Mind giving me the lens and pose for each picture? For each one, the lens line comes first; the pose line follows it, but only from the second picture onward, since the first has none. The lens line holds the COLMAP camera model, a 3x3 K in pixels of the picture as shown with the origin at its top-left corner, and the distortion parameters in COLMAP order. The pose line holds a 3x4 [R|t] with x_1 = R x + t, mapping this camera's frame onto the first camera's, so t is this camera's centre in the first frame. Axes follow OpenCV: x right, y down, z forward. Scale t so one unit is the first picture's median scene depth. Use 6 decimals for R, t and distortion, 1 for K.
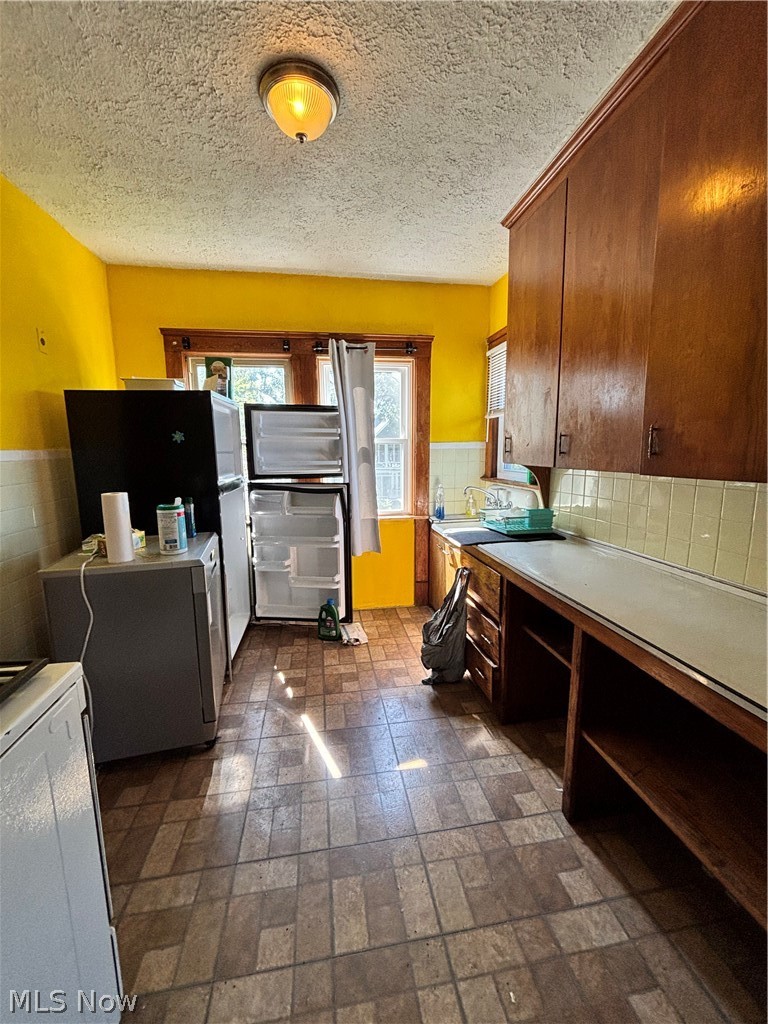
lens RADIAL K [[416.2, 0, 384.0], [0, 416.2, 510.3], [0, 0, 1]] dist [-0.001937, 0.001516]
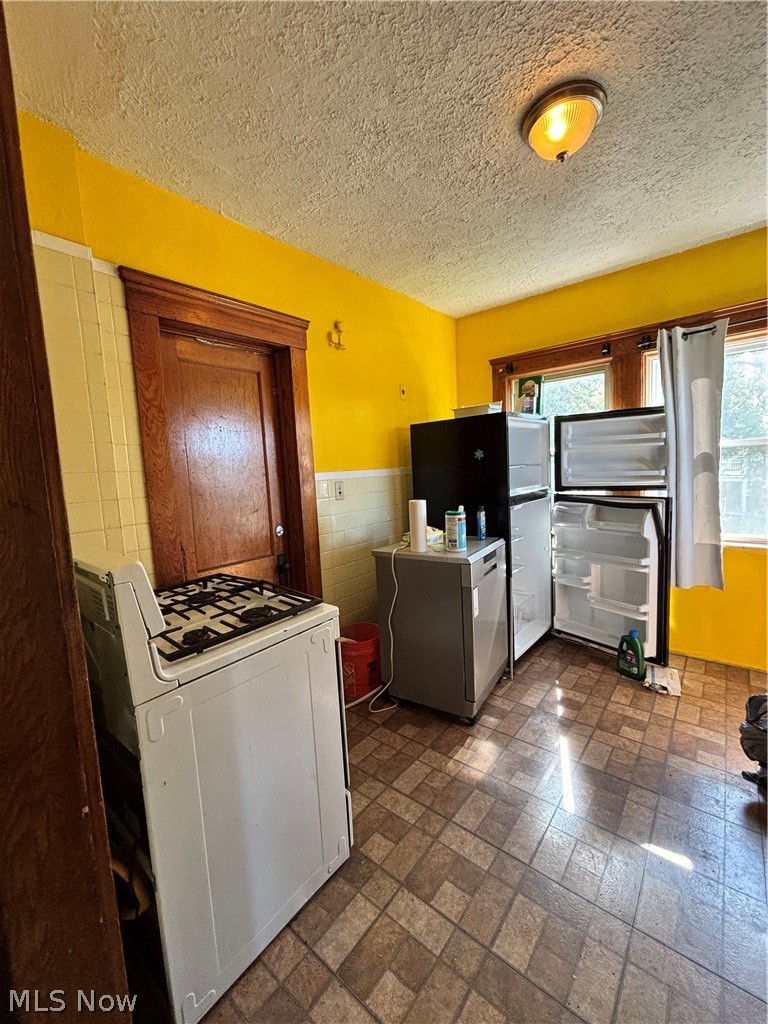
lens RADIAL K [[416.2, 0, 383.2], [0, 416.2, 510.4], [0, 0, 1]] dist [-0.001937, 0.001516]
pose [[0.654699, 0.055113, -0.753877, 0.205286], [-0.070155, 0.997464, 0.011996, -0.012014], [0.752627, 0.045034, 0.656905, 0.028987]]
